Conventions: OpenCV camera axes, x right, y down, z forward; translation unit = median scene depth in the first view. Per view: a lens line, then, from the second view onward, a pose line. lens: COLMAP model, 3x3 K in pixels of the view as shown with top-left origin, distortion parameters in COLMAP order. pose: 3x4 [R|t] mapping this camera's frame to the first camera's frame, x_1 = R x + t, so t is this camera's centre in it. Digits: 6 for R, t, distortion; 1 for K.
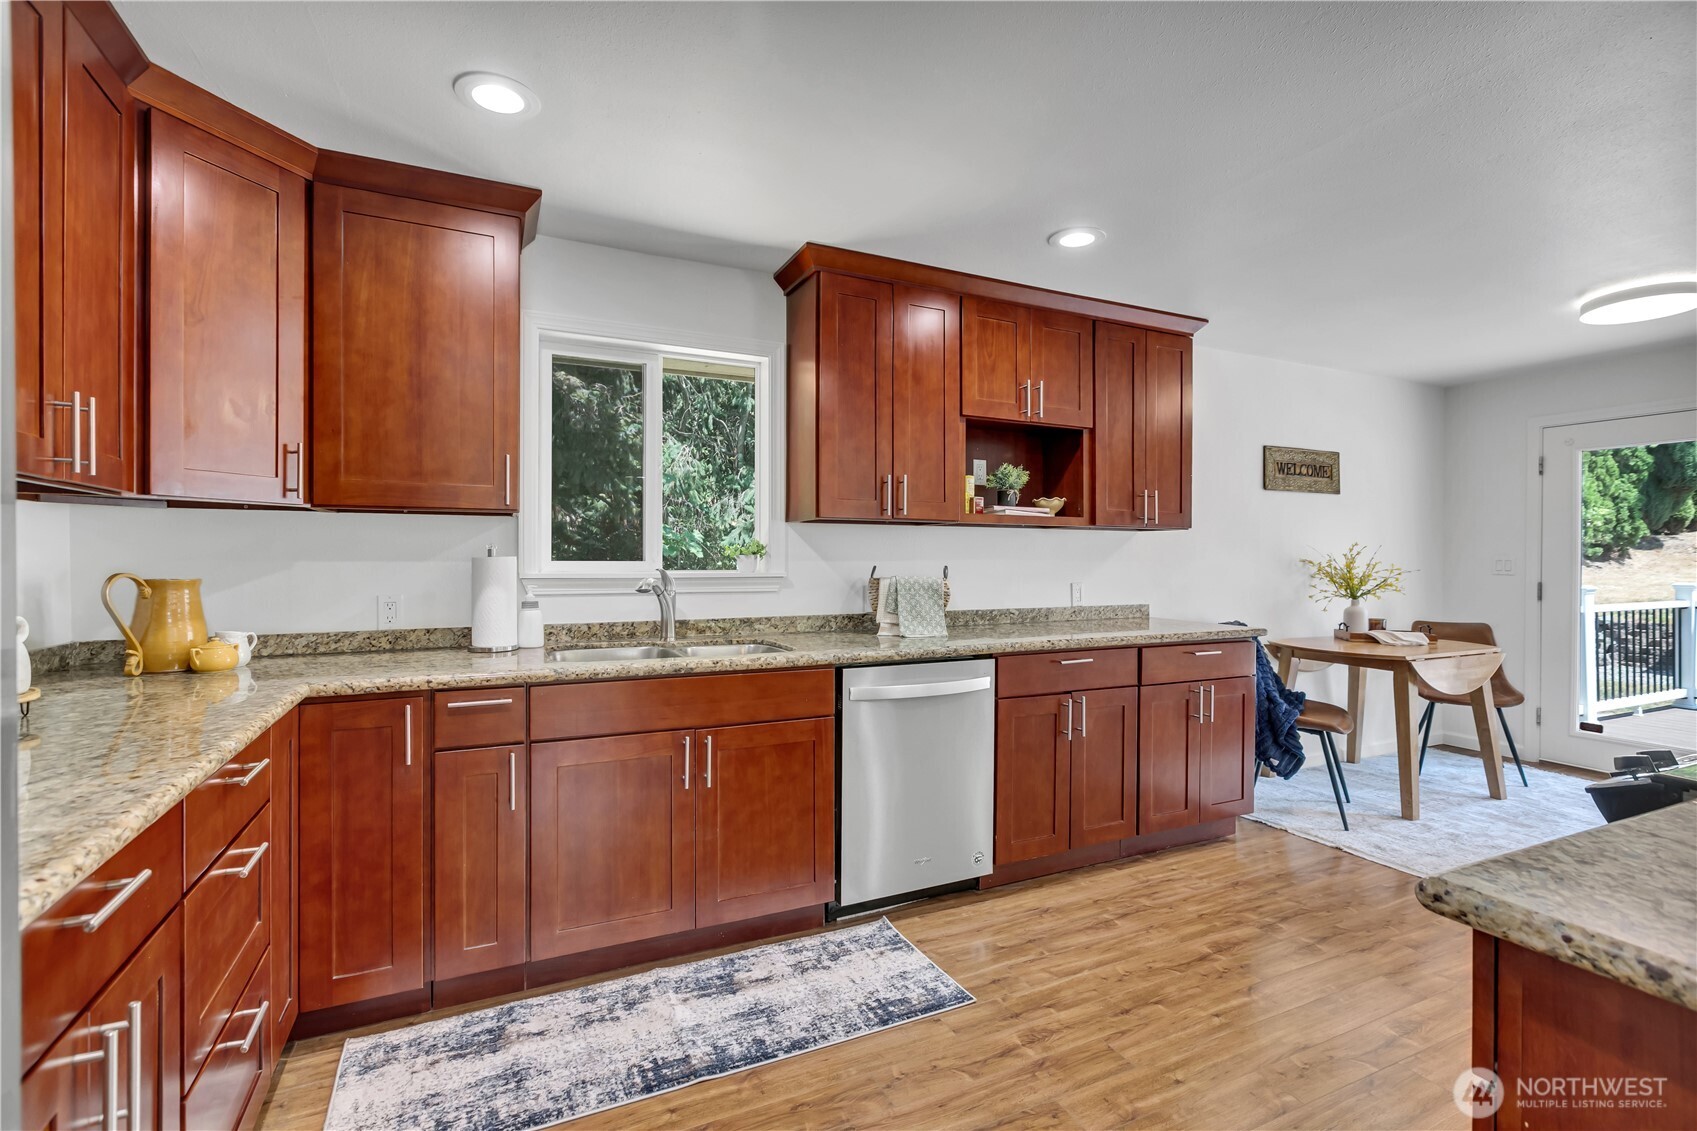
lens RADIAL K [[771.4, 0, 851.4], [0, 771.4, 560.0], [0, 0, 1]] dist [0.000575, 0.000214]
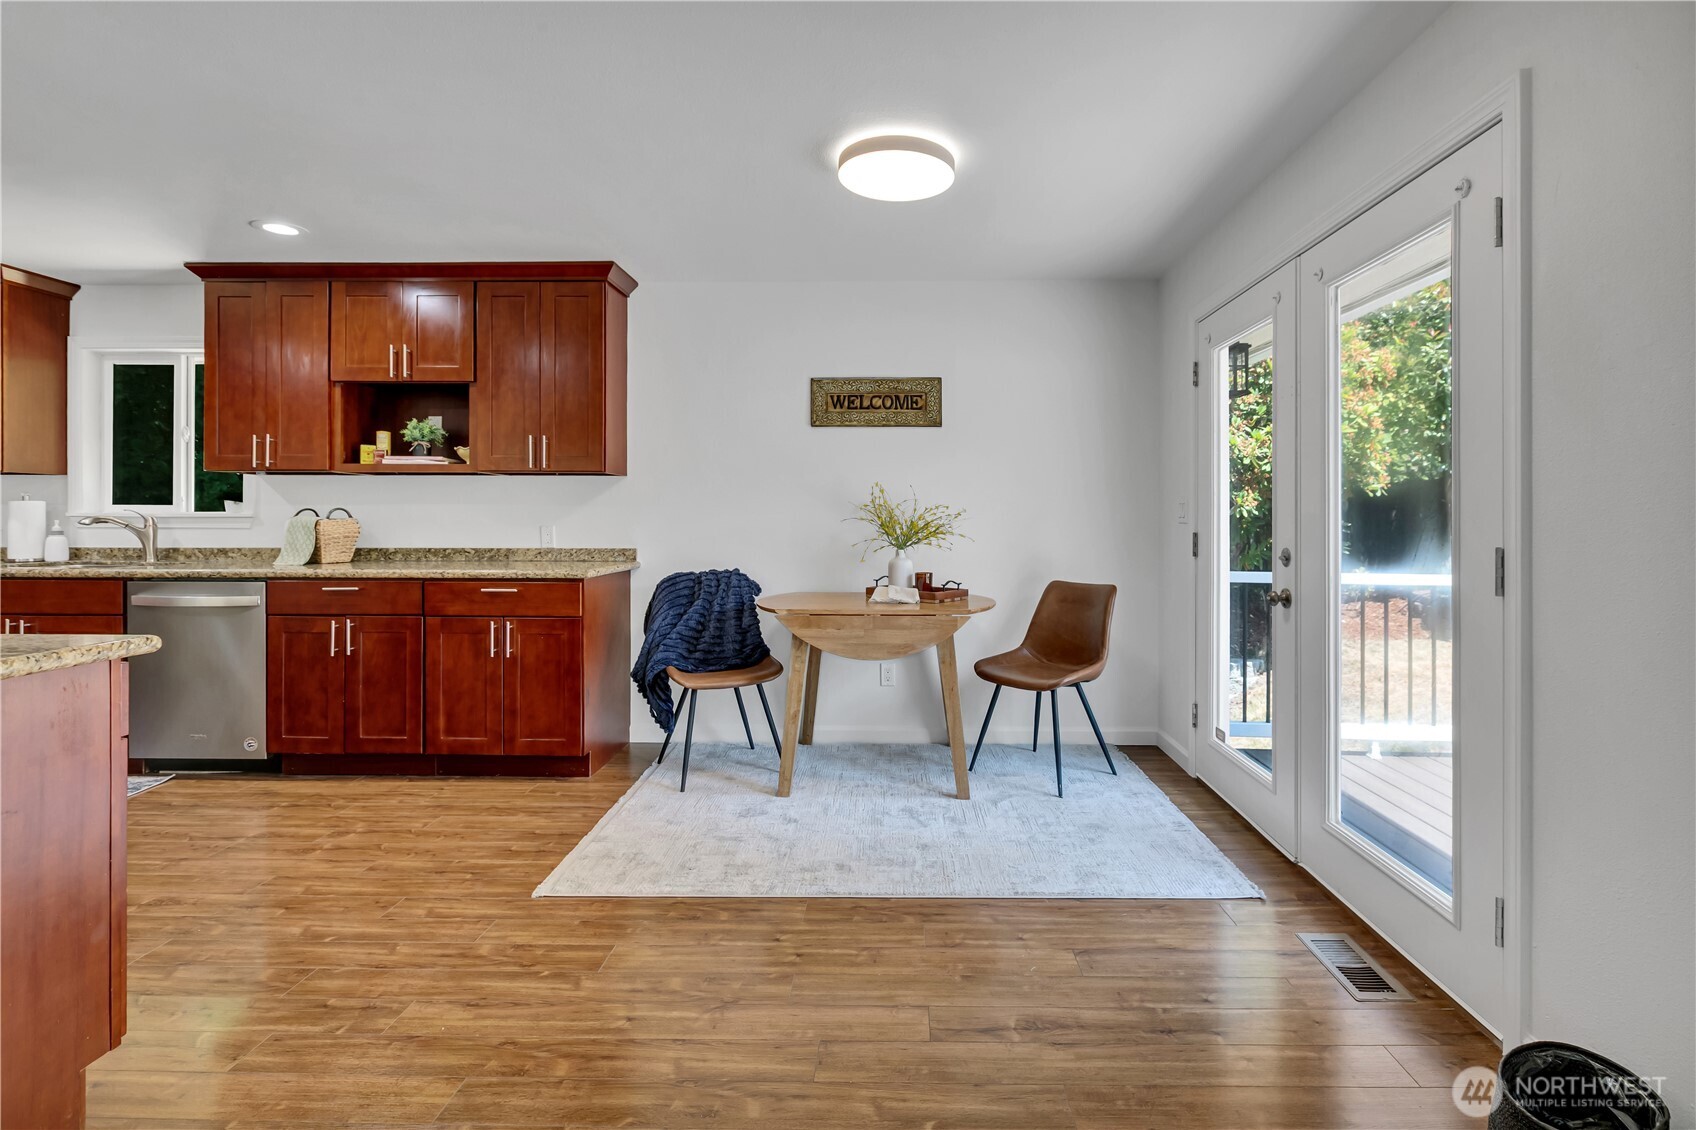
lens RADIAL K [[802.1, 0, 886.3], [0, 802.1, 513.5], [0, 0, 1]] dist [0.003323, -0.000308]
pose [[0.892170, -0.004452, -0.451677, 1.826224], [-0.000669, 0.999937, -0.011177, 0.037770], [0.451698, 0.010274, 0.892111, 0.346168]]
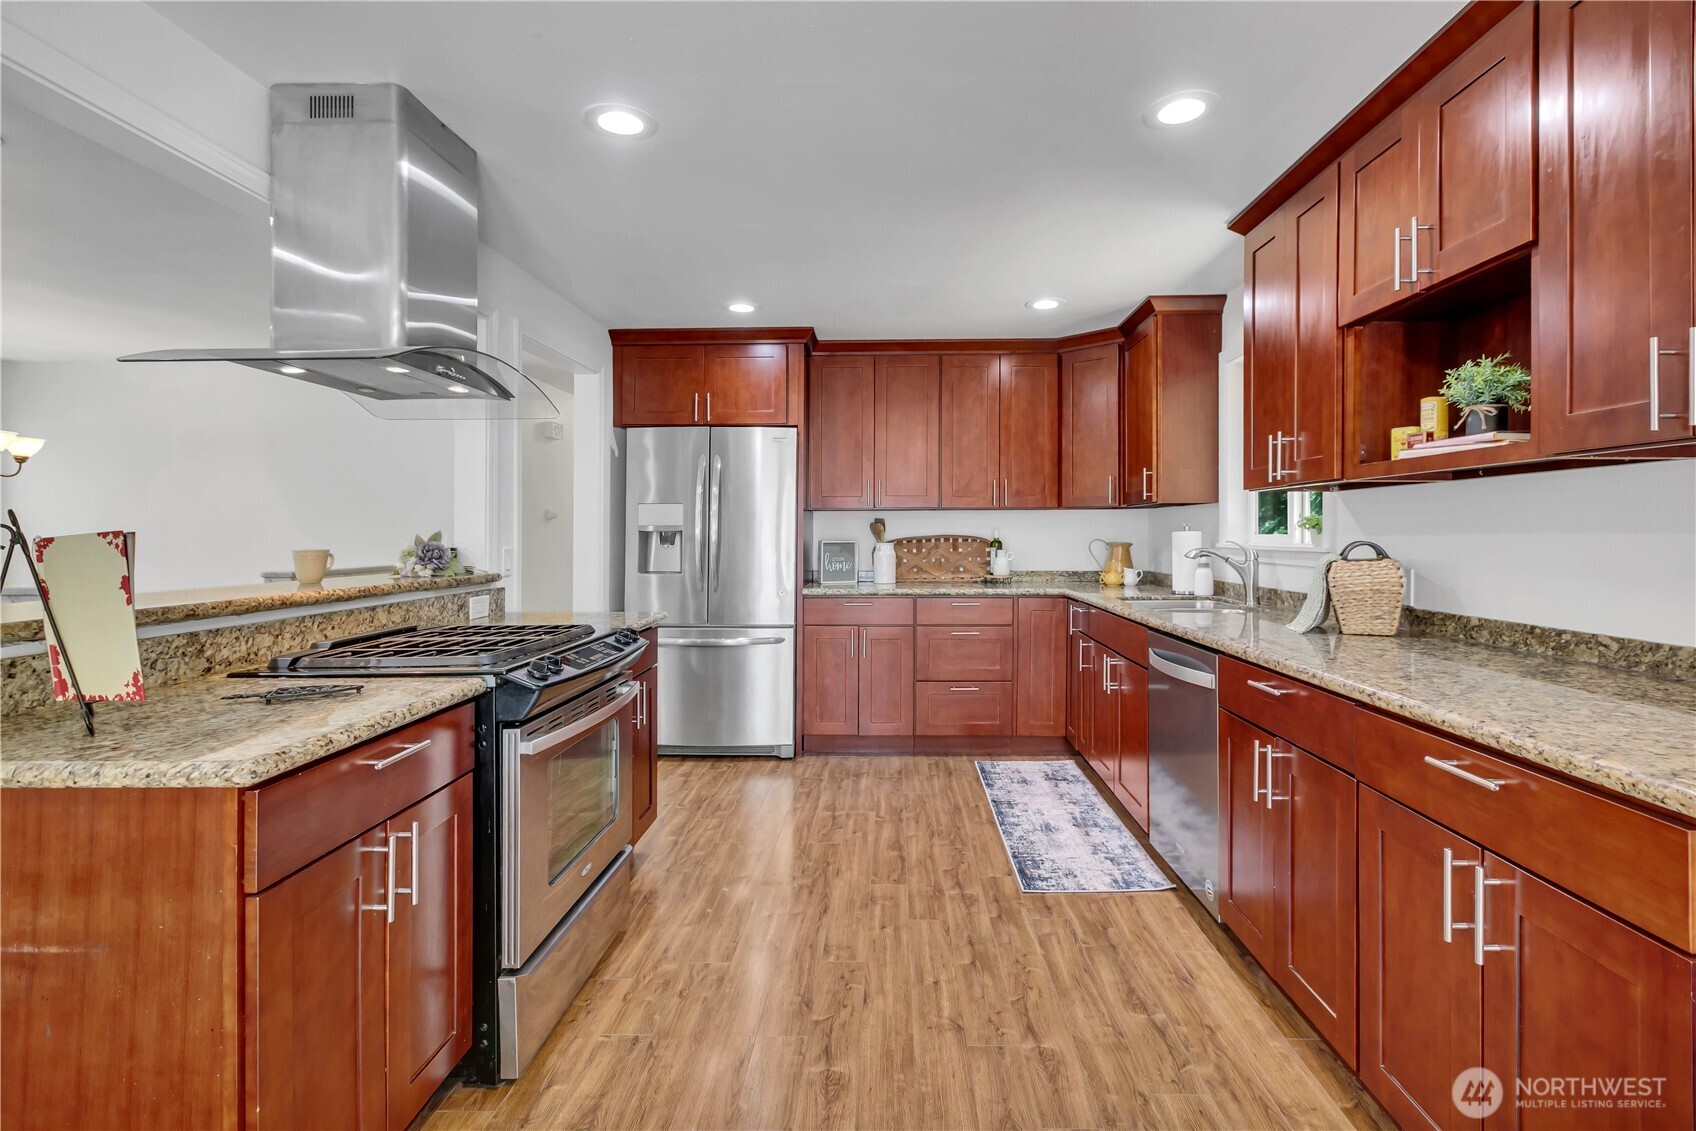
lens RADIAL K [[806.5, 0, 878.1], [0, 806.5, 533.6], [0, 0, 1]] dist [-0.000013, 0.000038]
pose [[-0.448267, -0.001422, -0.893899, 1.229223], [0.000060, 0.999999, -0.001621, 0.002207], [0.893900, -0.000781, -0.448266, 1.189670]]
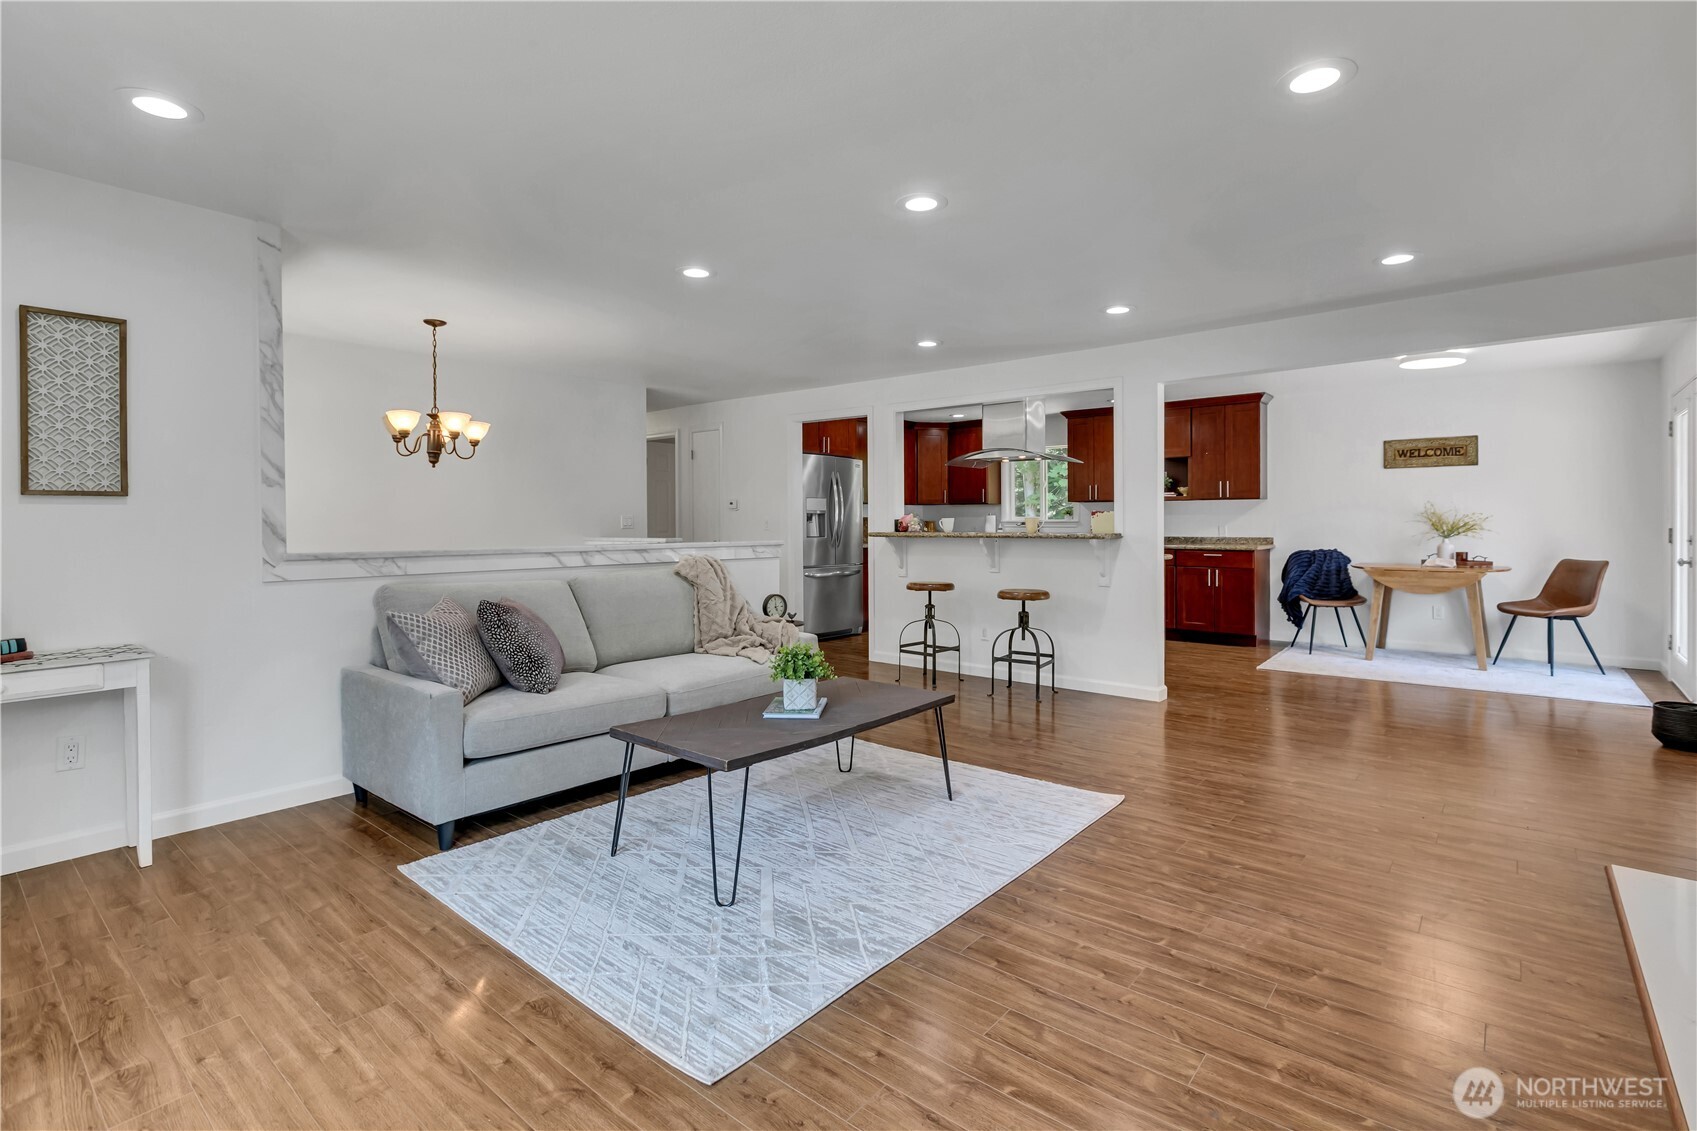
lens RADIAL K [[799.1, 0, 854.8], [0, 799.1, 526.5], [0, 0, 1]] dist [-0.002244, -0.000157]
pose [[0.417580, -0.001122, -0.908640, 2.767153], [-0.001013, 0.999998, -0.001700, 0.056449], [0.908640, 0.001630, 0.417578, -1.197467]]
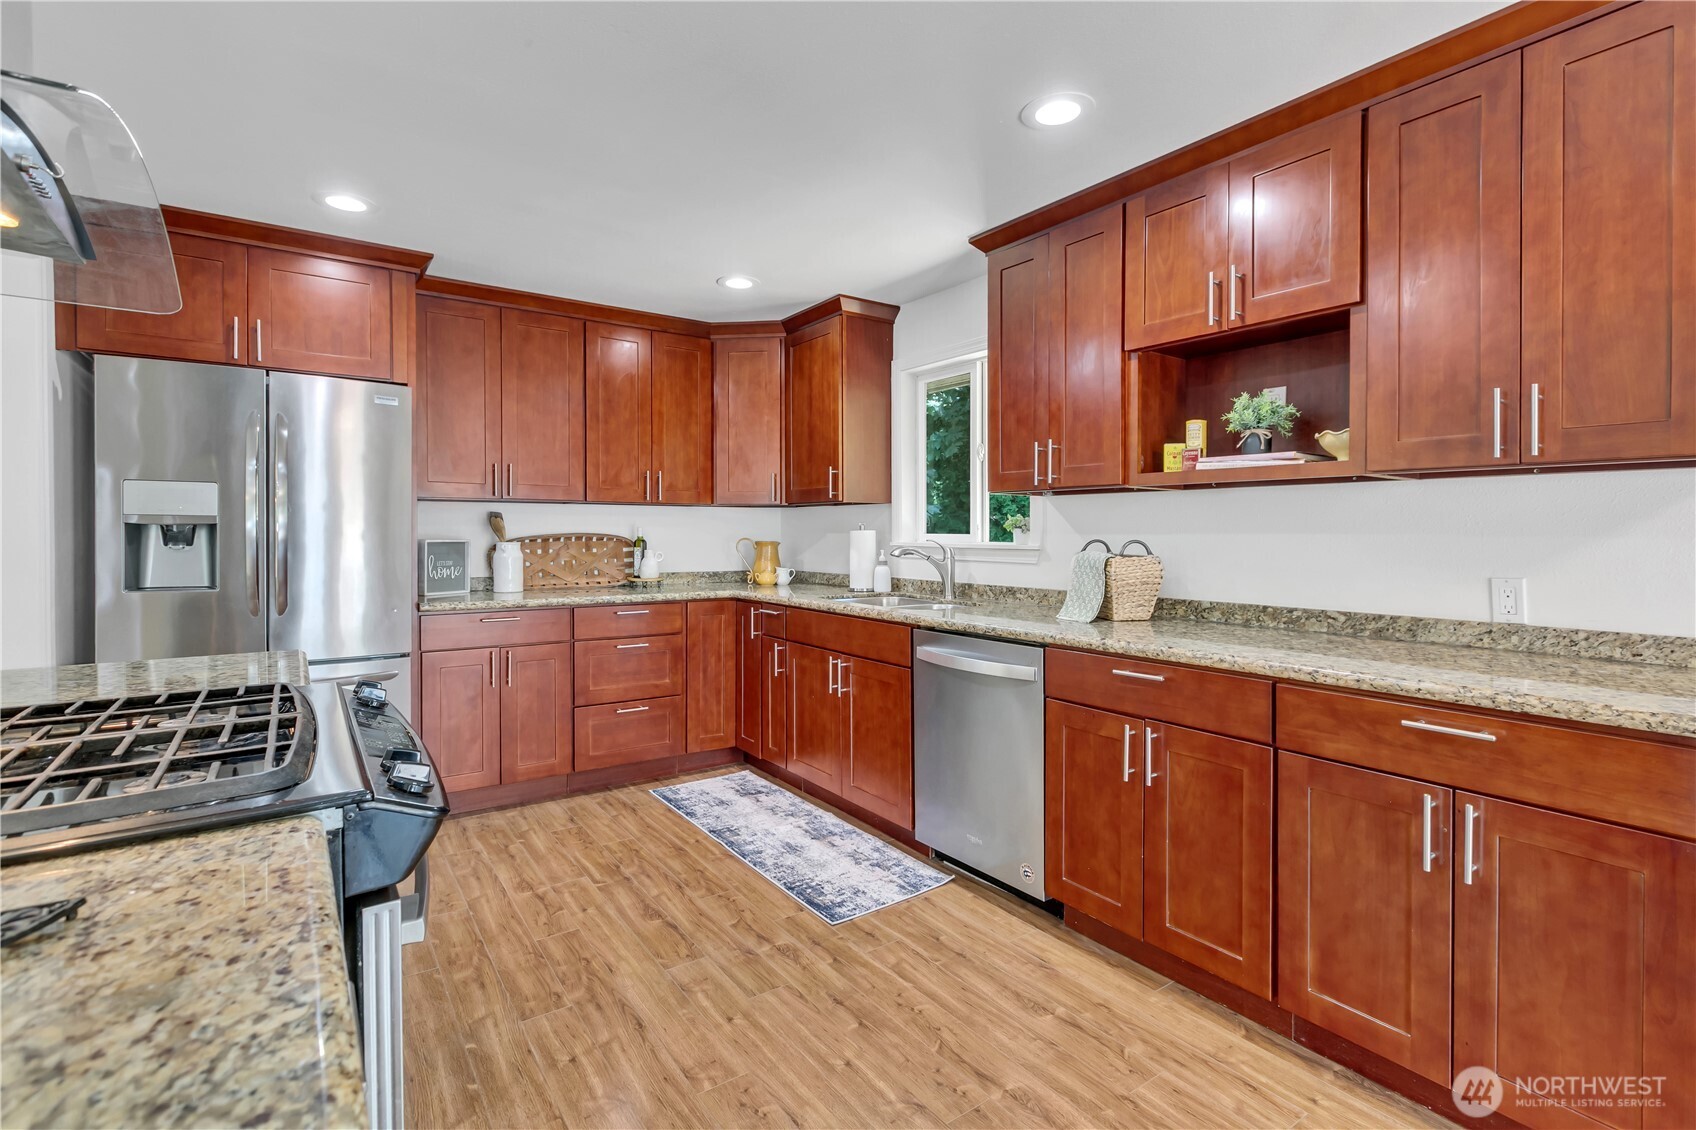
lens RADIAL K [[795.0, 0, 856.9], [0, 795.0, 545.0], [0, 0, 1]] dist [0.001112, 0.000914]
pose [[0.171330, 0.012701, -0.985132, 1.127398], [-0.004652, 0.999916, 0.012083, 0.005186], [0.985203, 0.002513, 0.171375, 0.725355]]
